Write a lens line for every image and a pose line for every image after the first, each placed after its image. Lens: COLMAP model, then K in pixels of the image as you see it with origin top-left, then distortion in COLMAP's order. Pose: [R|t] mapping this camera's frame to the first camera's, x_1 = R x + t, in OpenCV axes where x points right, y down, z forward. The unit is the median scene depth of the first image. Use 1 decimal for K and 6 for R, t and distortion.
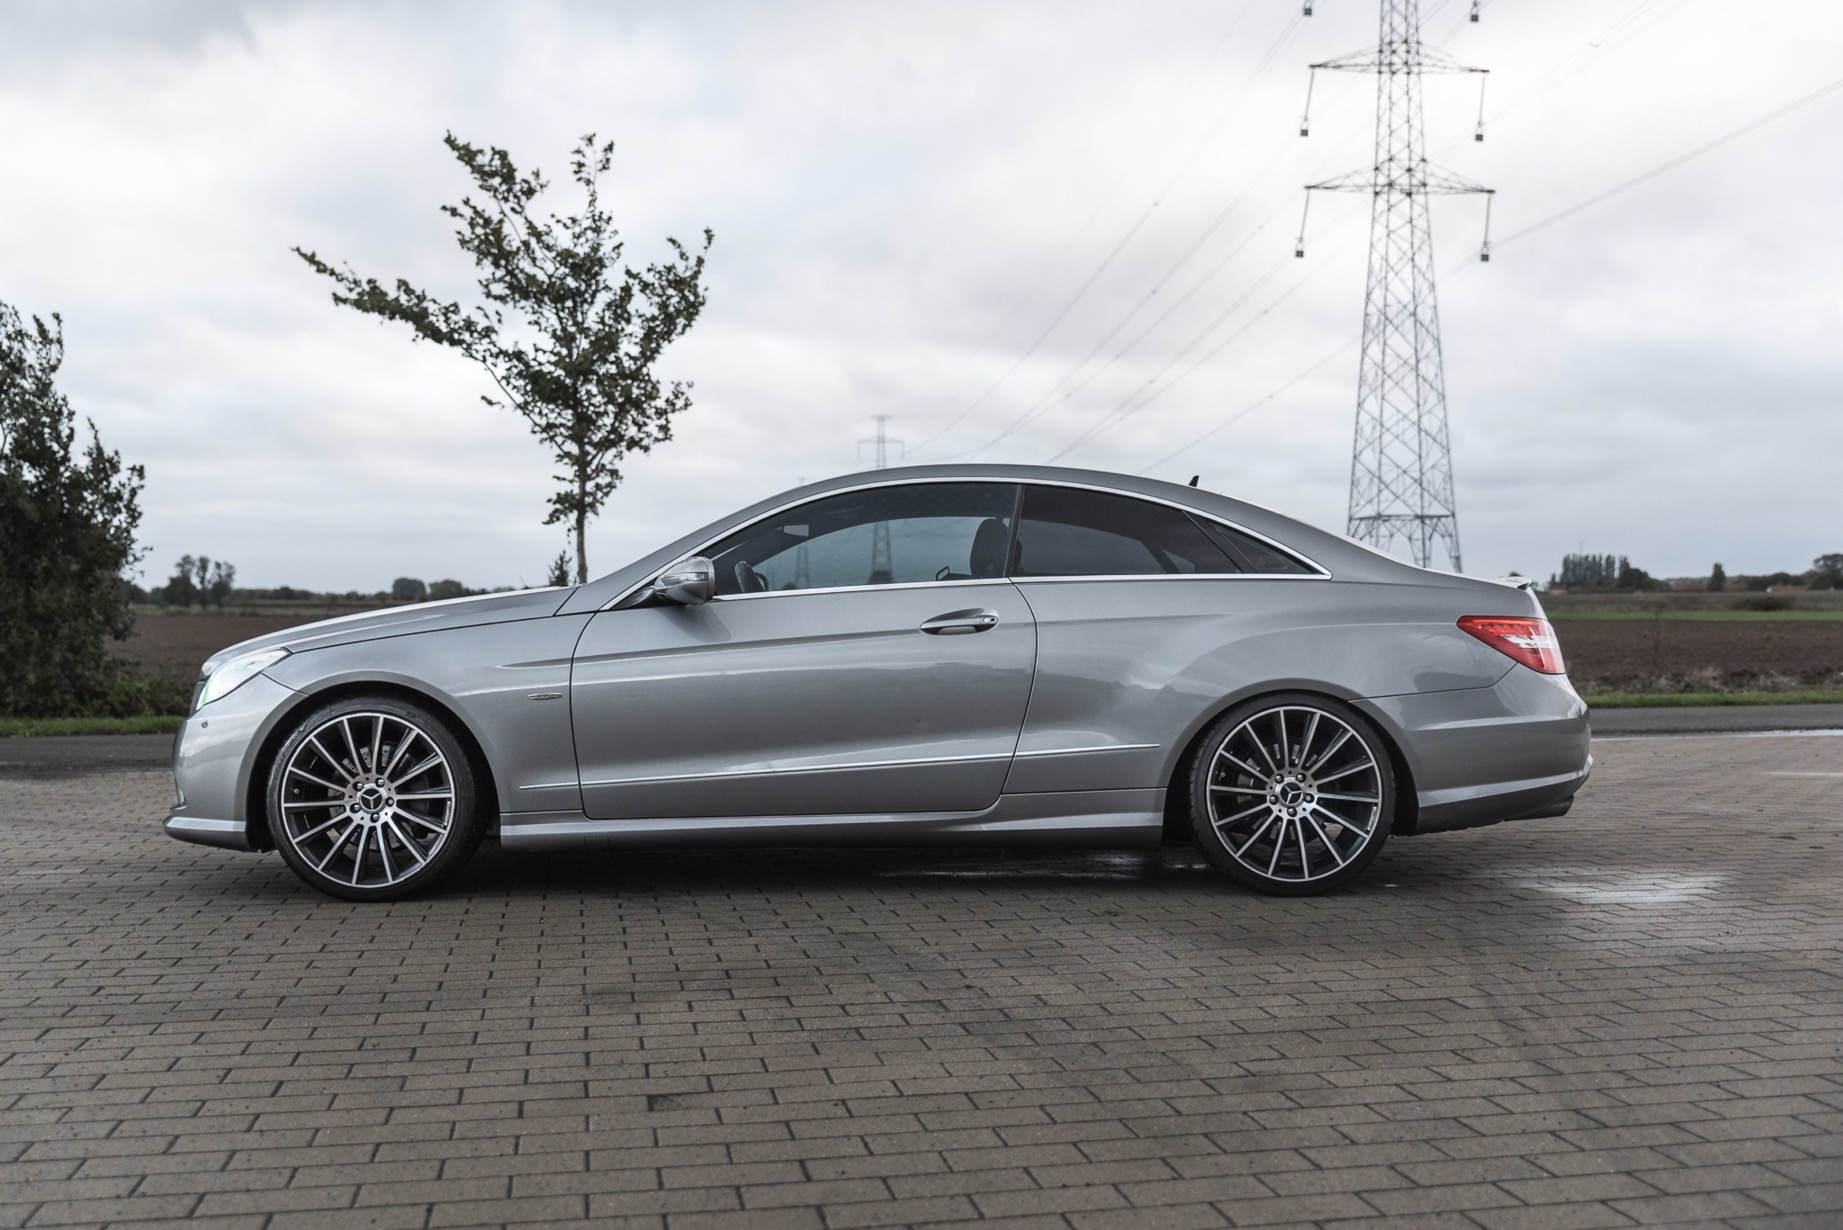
lens RADIAL K [[1814.2, 0, 921.5], [0, 1814.2, 615.0], [0, 0, 1]] dist [0.002861, 0.004068]
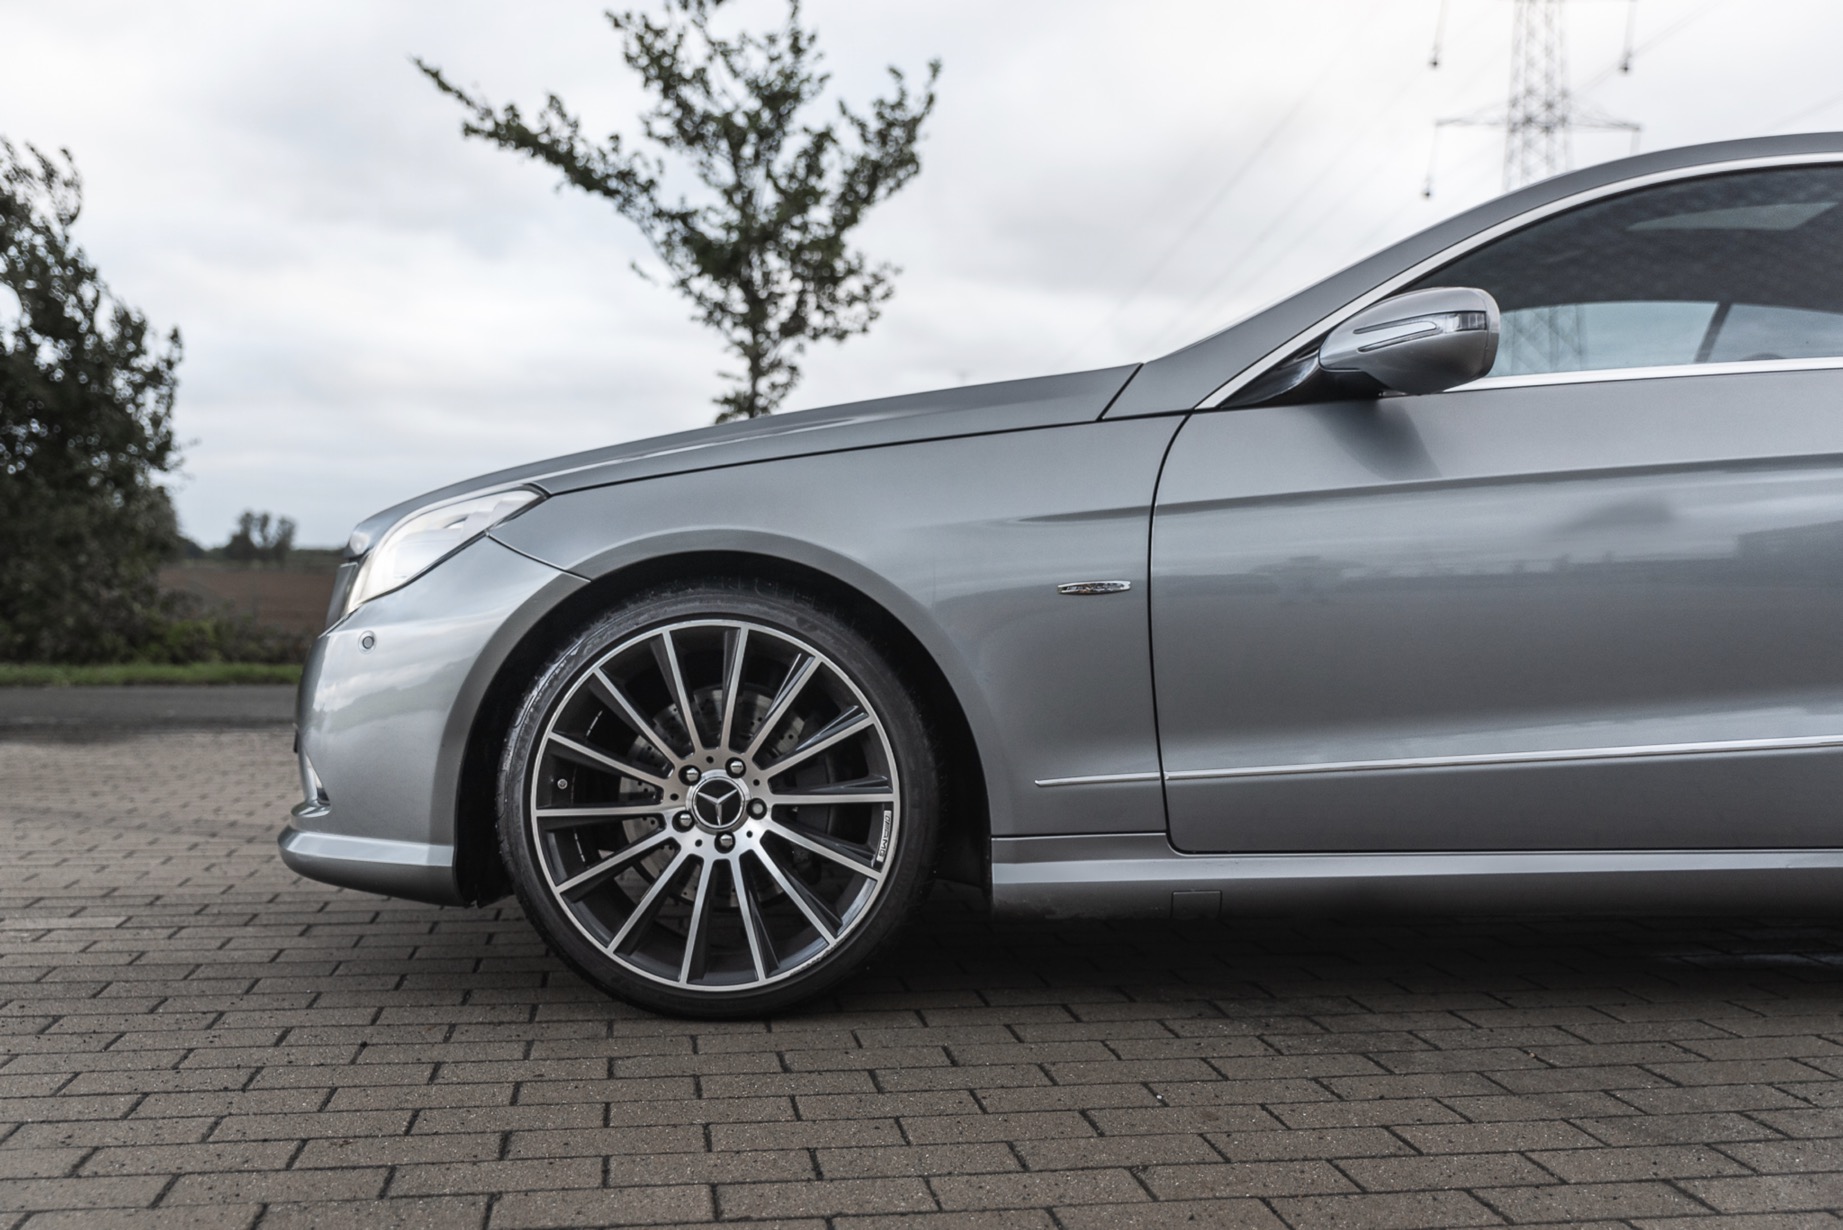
lens RADIAL K [[1827.5, 0, 918.8], [0, 1827.5, 559.1], [0, 0, 1]] dist [-0.002399, 0.008138]
pose [[0.999464, 0.009198, -0.031430, -0.198340], [-0.009617, 0.999867, -0.013204, 0.036648], [0.031305, 0.013499, 0.999419, 0.439245]]
